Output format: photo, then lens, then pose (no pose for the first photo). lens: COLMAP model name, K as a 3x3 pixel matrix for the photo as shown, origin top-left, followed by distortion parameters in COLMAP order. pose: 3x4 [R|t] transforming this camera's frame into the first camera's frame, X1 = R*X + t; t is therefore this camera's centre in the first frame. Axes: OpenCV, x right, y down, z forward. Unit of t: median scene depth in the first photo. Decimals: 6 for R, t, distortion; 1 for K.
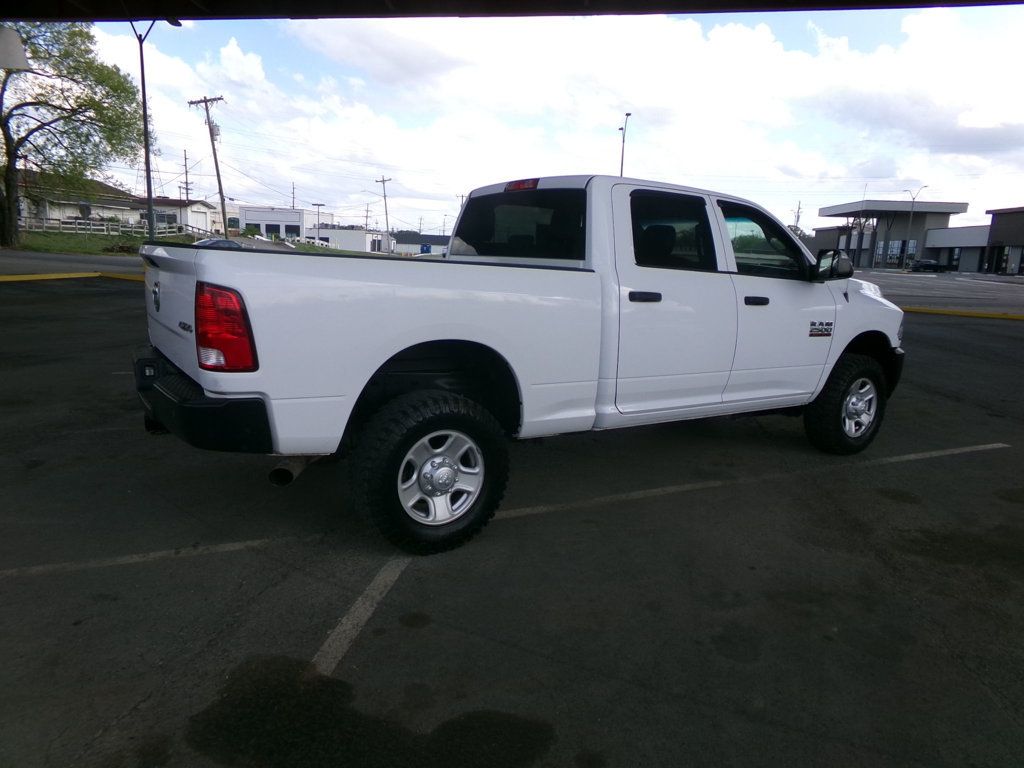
lens RADIAL K [[694.2, 0, 495.6], [0, 694.2, 383.3], [0, 0, 1]] dist [0.004867, 0.007857]
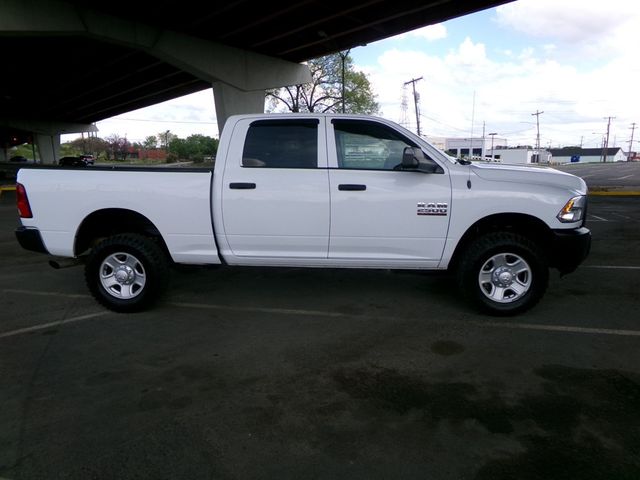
lens RADIAL K [[429.4, 0, 318.1], [0, 429.4, 243.0], [0, 0, 1]] dist [-0.015528, 0.036815]
pose [[0.791126, 0.066415, -0.608037, 0.739668], [-0.072521, 0.997260, 0.014572, -0.012535], [0.607339, 0.032567, 0.793775, 0.234212]]
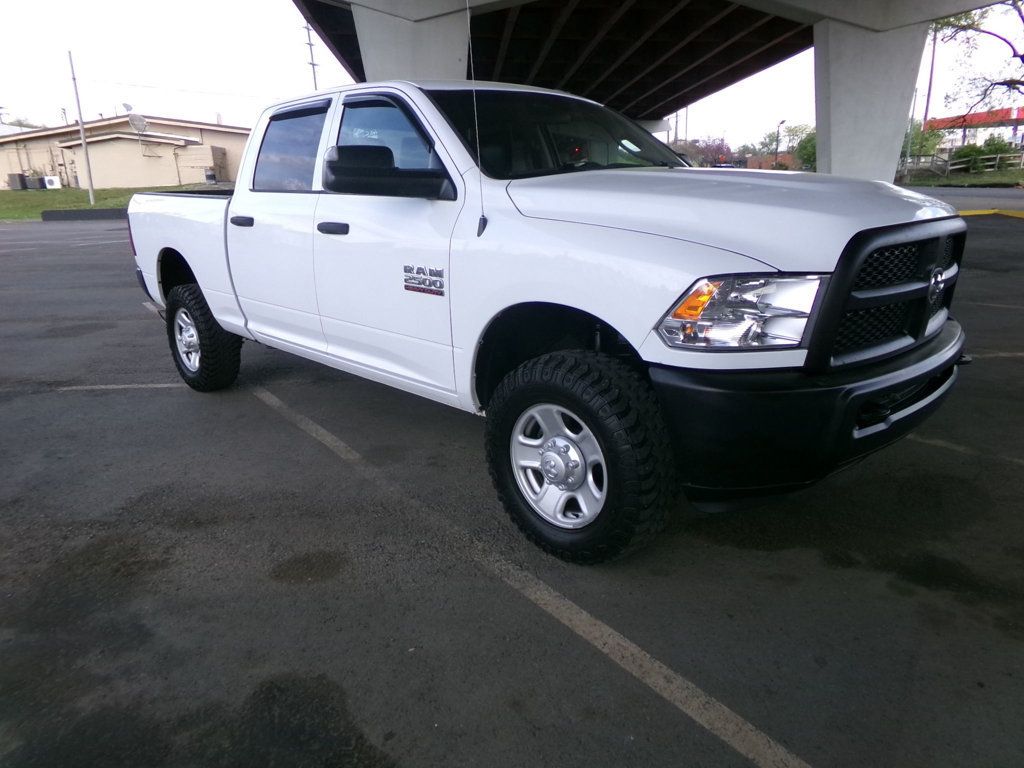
lens RADIAL K [[687.1, 0, 509.0], [0, 687.1, 388.9], [0, 0, 1]] dist [-0.015528, 0.036815]
pose [[0.189540, 0.233613, -0.953677, 0.987417], [-0.146424, 0.967148, 0.207811, -0.112591], [0.970894, 0.100253, 0.217520, 0.895940]]
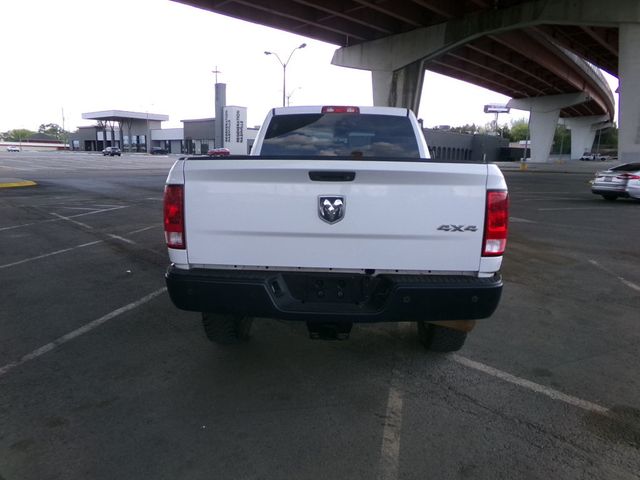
lens RADIAL K [[429.4, 0, 318.1], [0, 429.4, 243.0], [0, 0, 1]] dist [-0.015528, 0.036815]
pose [[0.606721, -0.183572, 0.773428, -0.668417], [0.149103, 0.981981, 0.116107, -0.101890], [-0.780806, 0.044876, 0.623160, 0.411632]]
